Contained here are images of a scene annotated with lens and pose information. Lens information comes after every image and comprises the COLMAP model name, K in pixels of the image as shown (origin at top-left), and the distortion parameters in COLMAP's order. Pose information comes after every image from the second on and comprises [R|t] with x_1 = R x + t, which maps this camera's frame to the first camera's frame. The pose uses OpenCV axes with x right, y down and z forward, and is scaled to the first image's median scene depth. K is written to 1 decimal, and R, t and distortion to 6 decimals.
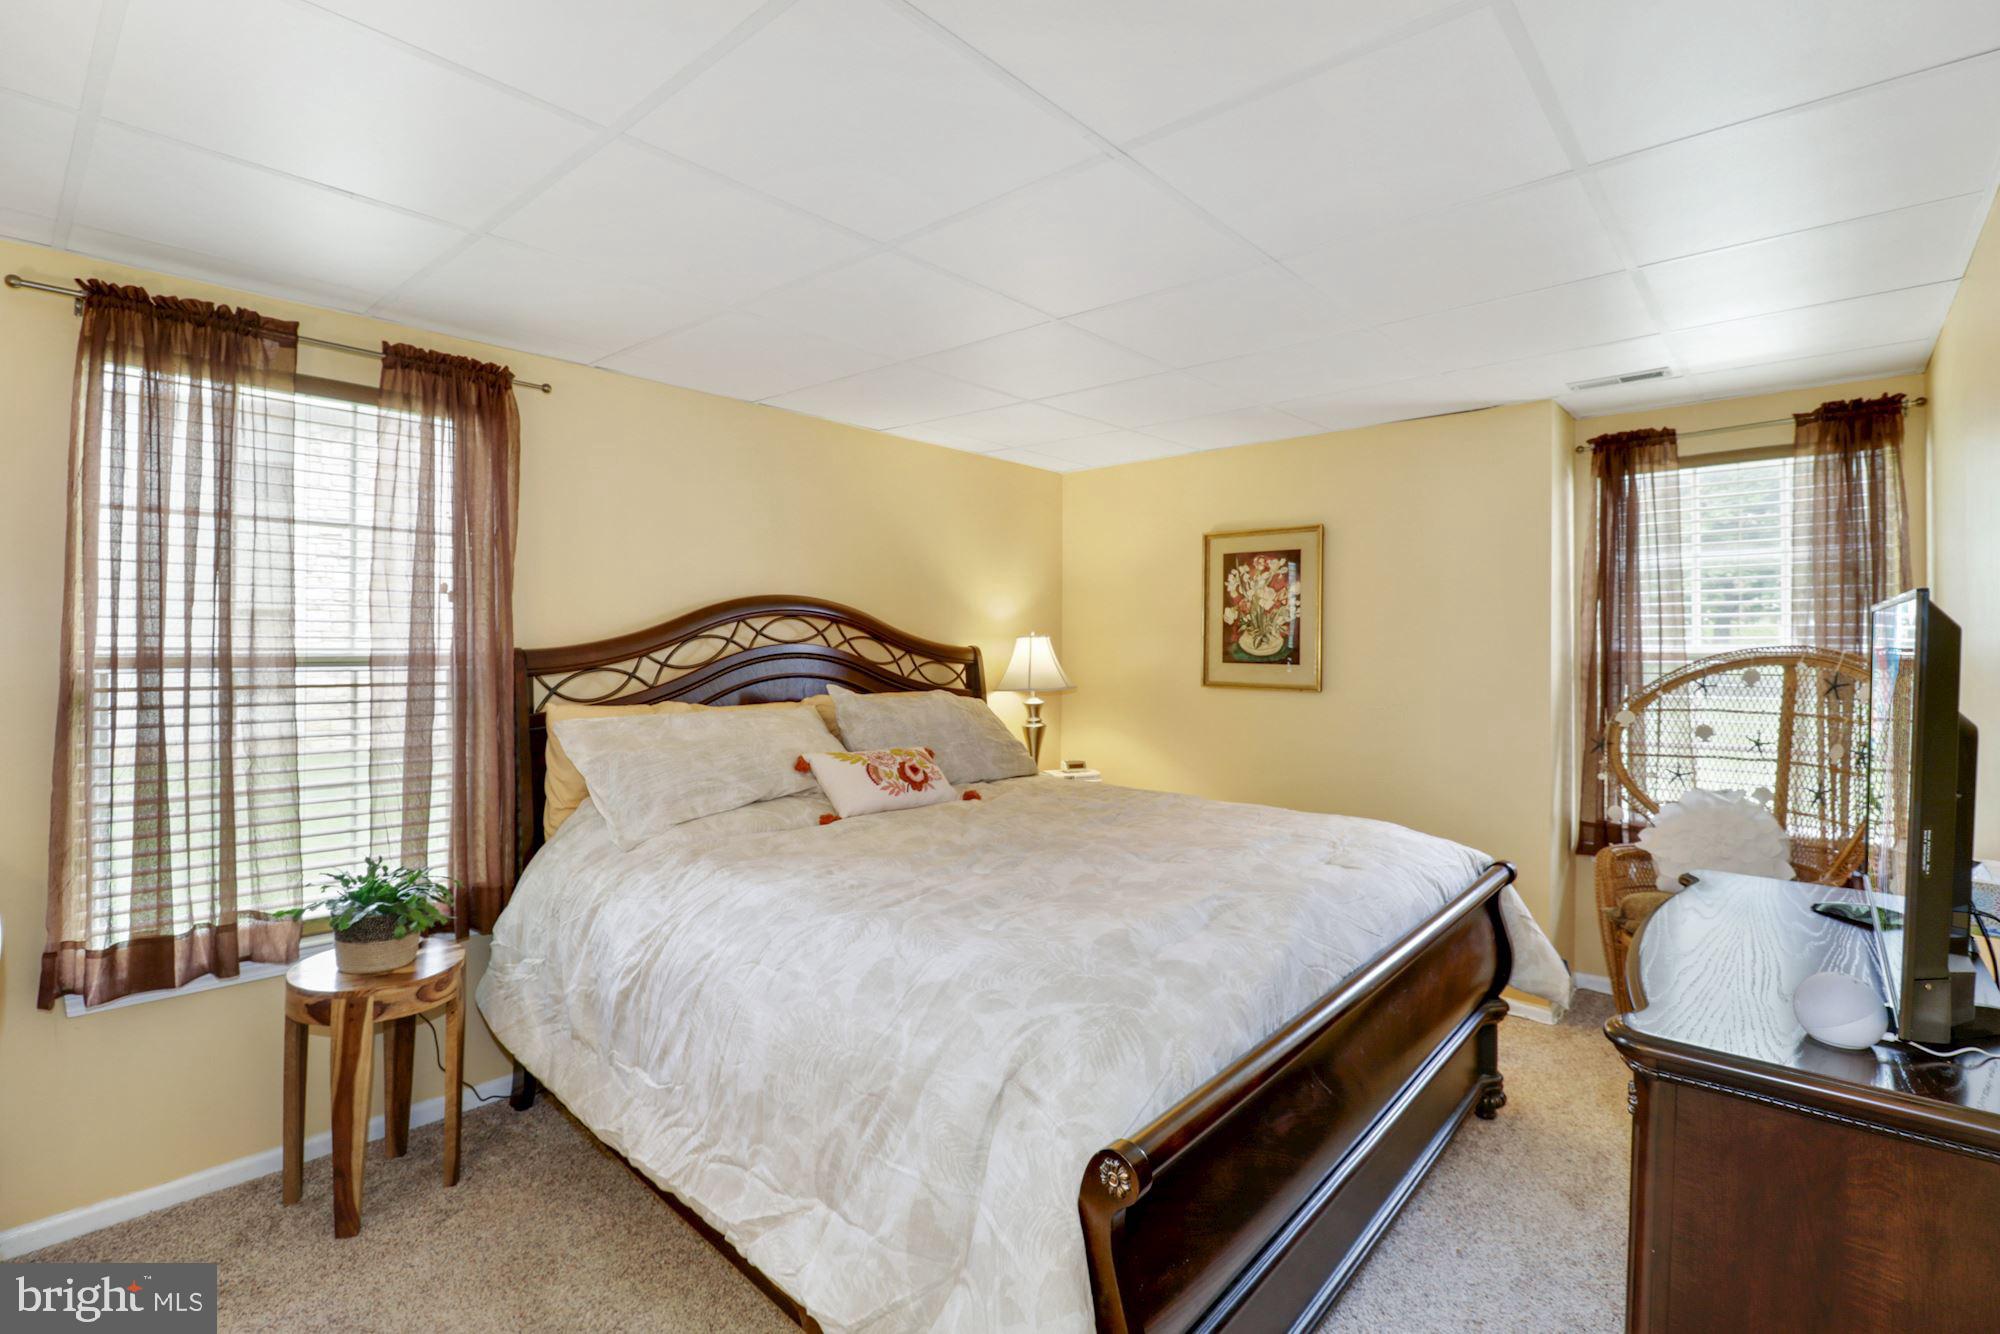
lens RADIAL K [[905.6, 0, 986.2], [0, 905.6, 651.3], [0, 0, 1]] dist [0.002818, -0.007501]
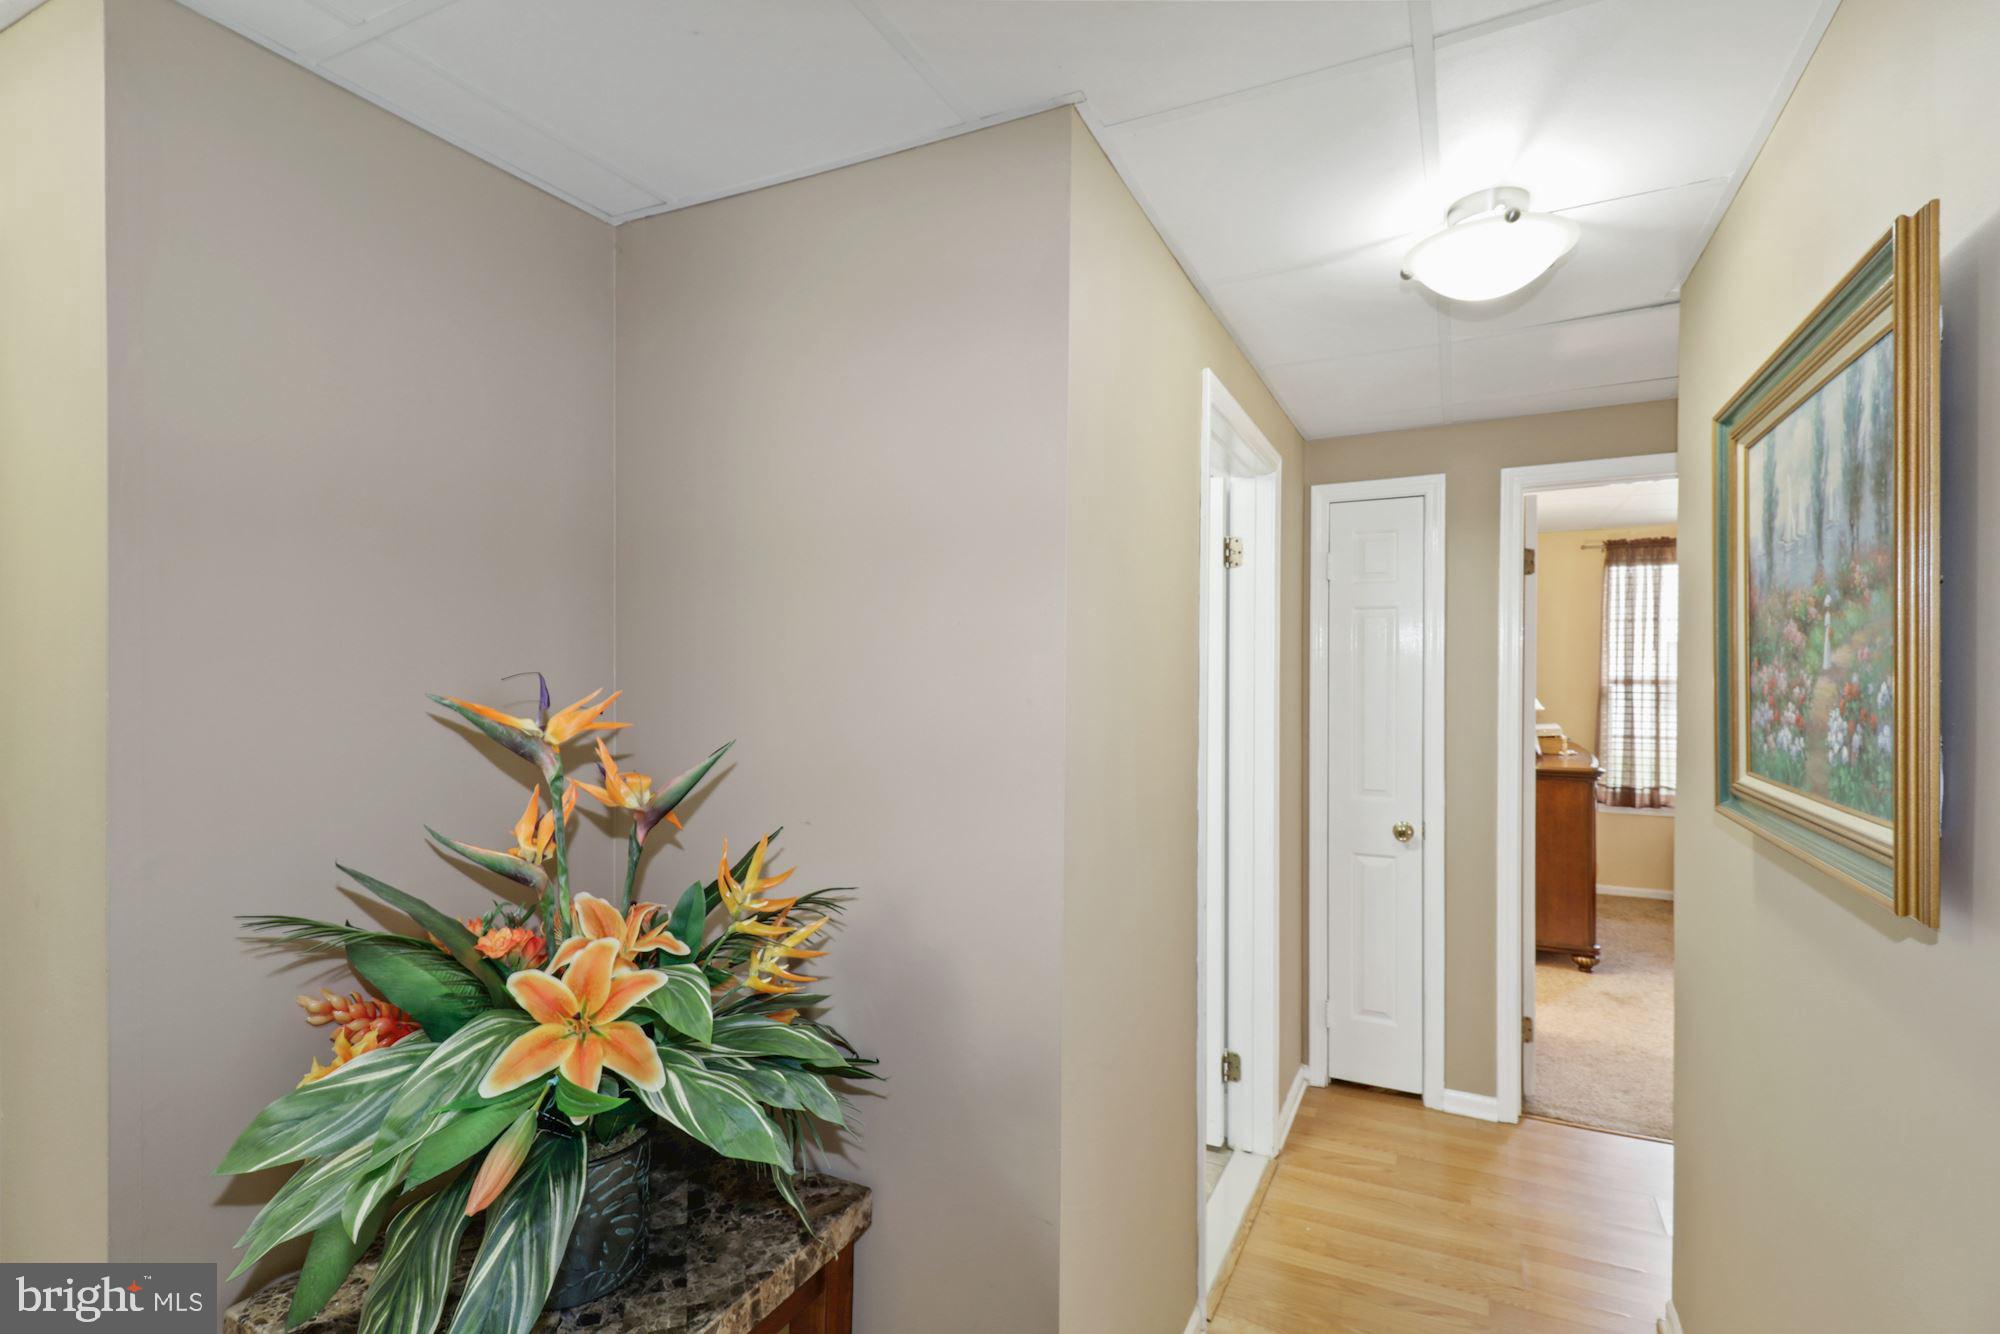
lens RADIAL K [[905.6, 0, 1017.9], [0, 905.6, 667.7], [0, 0, 1]] dist [0.002818, -0.007501]
pose [[0.235564, 0.003497, -0.971853, 1.076414], [-0.002739, 0.999992, 0.002934, -0.028653], [0.971855, 0.001971, 0.235572, -1.194678]]
